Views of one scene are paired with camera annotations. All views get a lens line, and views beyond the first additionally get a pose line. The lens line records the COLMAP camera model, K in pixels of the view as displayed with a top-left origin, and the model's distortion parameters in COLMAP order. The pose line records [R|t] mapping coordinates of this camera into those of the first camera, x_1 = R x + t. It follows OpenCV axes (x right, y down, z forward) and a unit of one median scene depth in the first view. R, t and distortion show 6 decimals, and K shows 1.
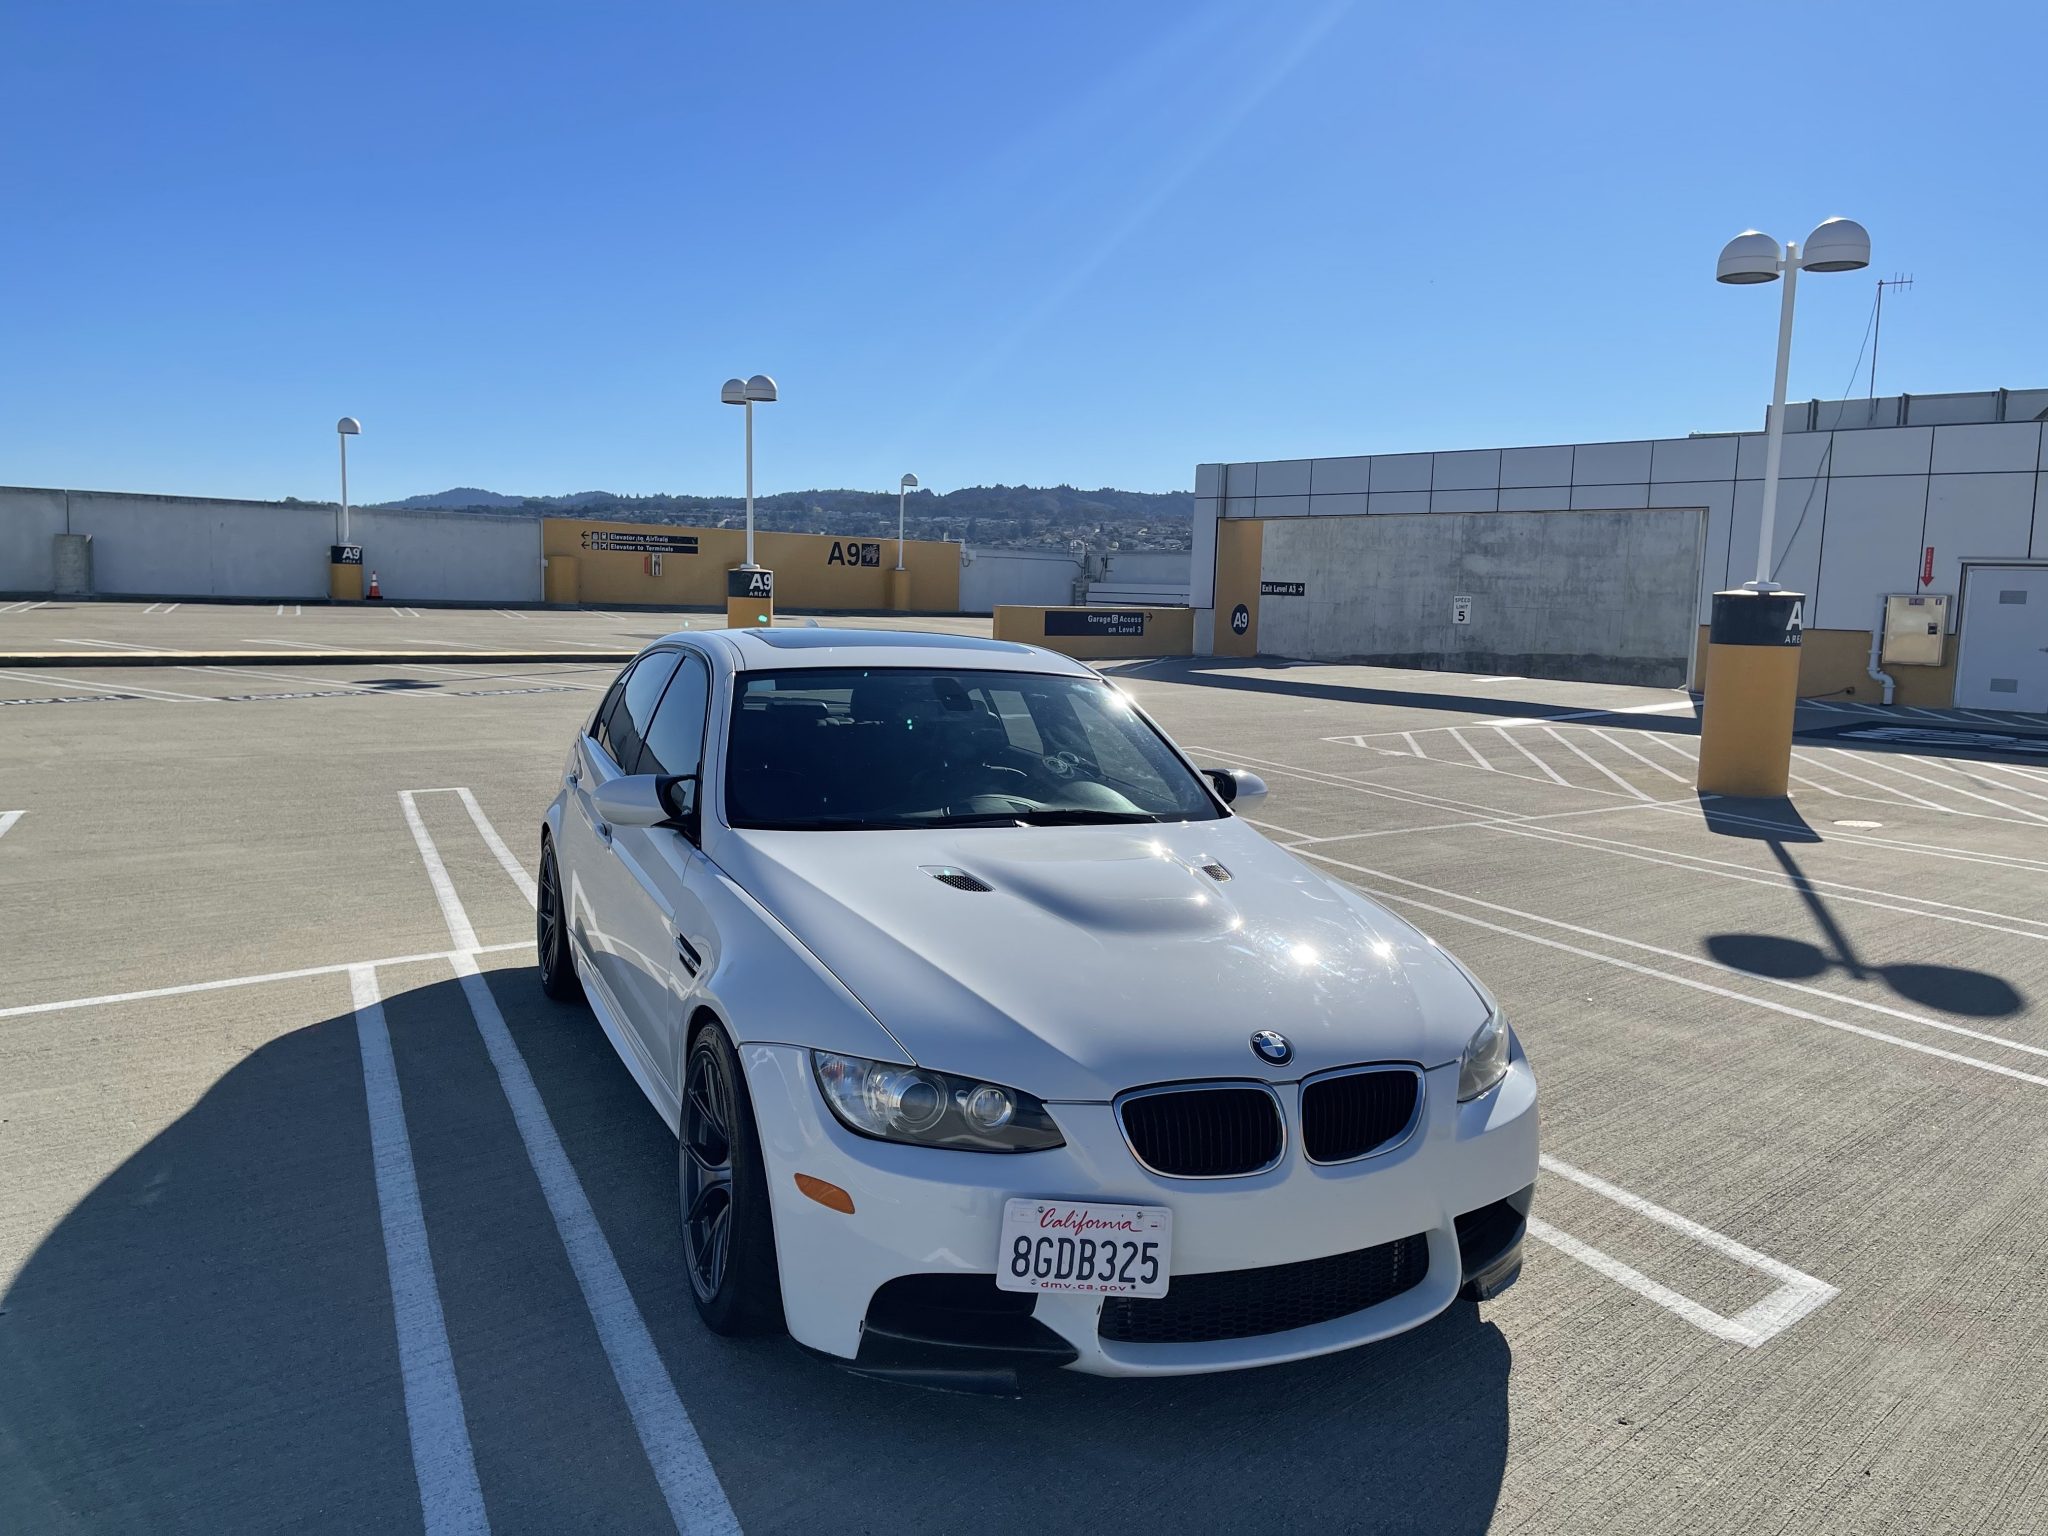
lens RADIAL K [[1536.1, 0, 1033.8], [0, 1536.1, 767.9], [0, 0, 1]] dist [0.076414, -0.095953]
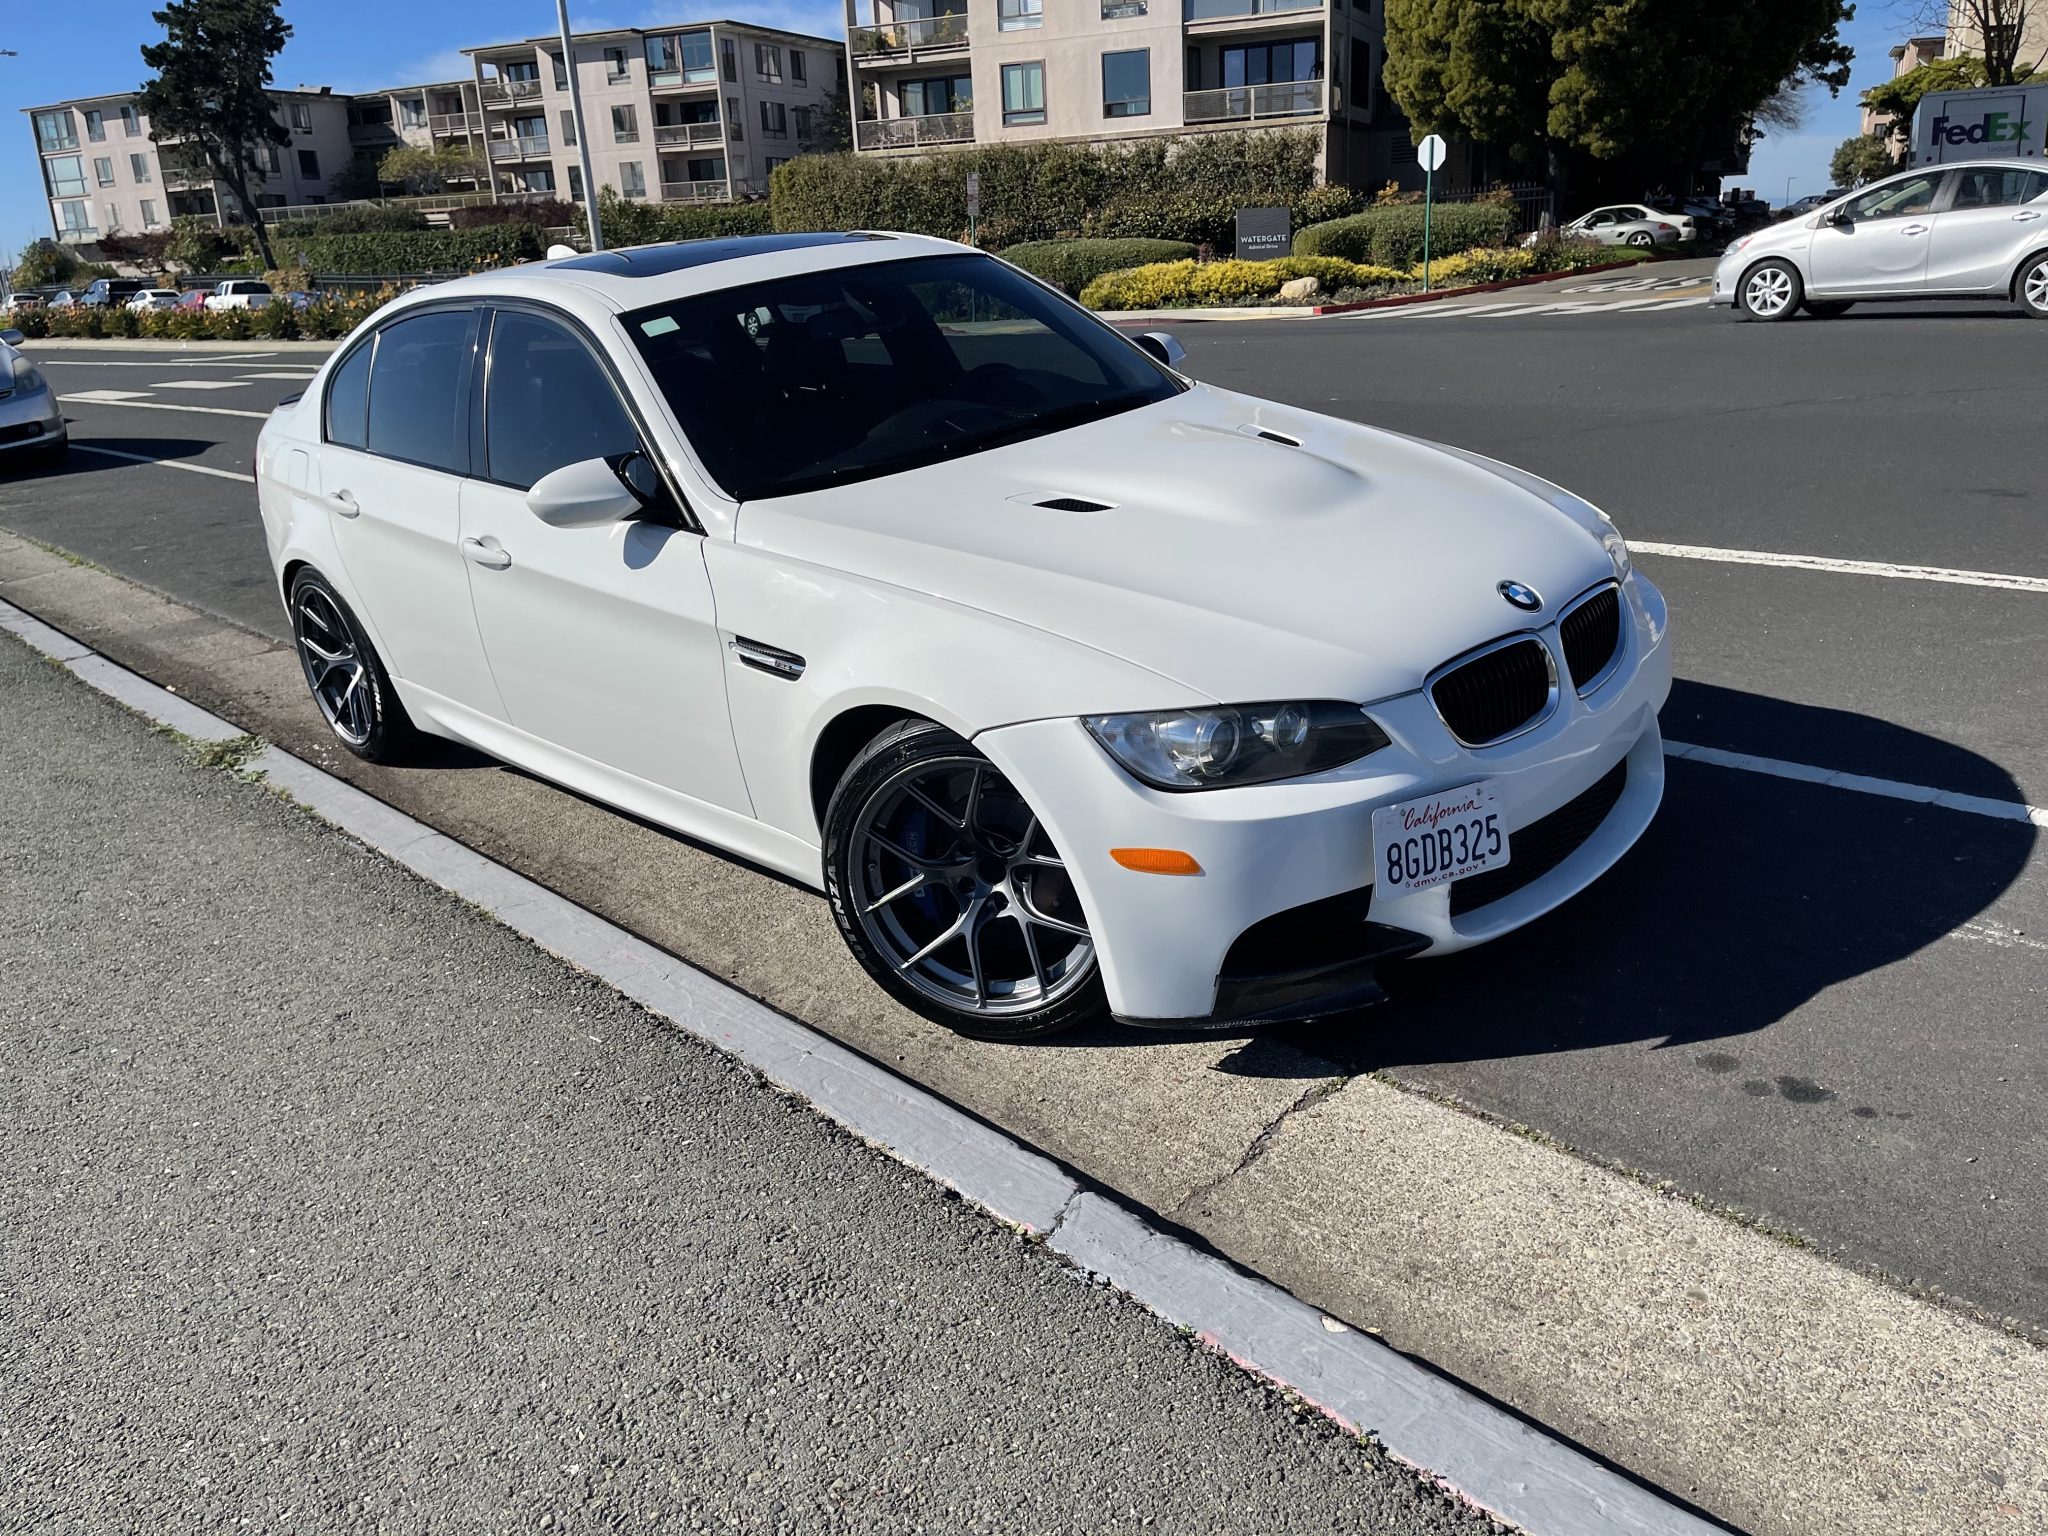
lens RADIAL K [[1565.2, 0, 1046.1], [0, 1565.2, 769.9], [0, 0, 1]] dist [0.068597, -0.101348]
pose [[0.925126, -0.257448, 0.279038, -0.442159], [0.178798, 0.943798, 0.277986, -0.042745], [-0.334922, -0.207280, 0.919164, 0.190743]]
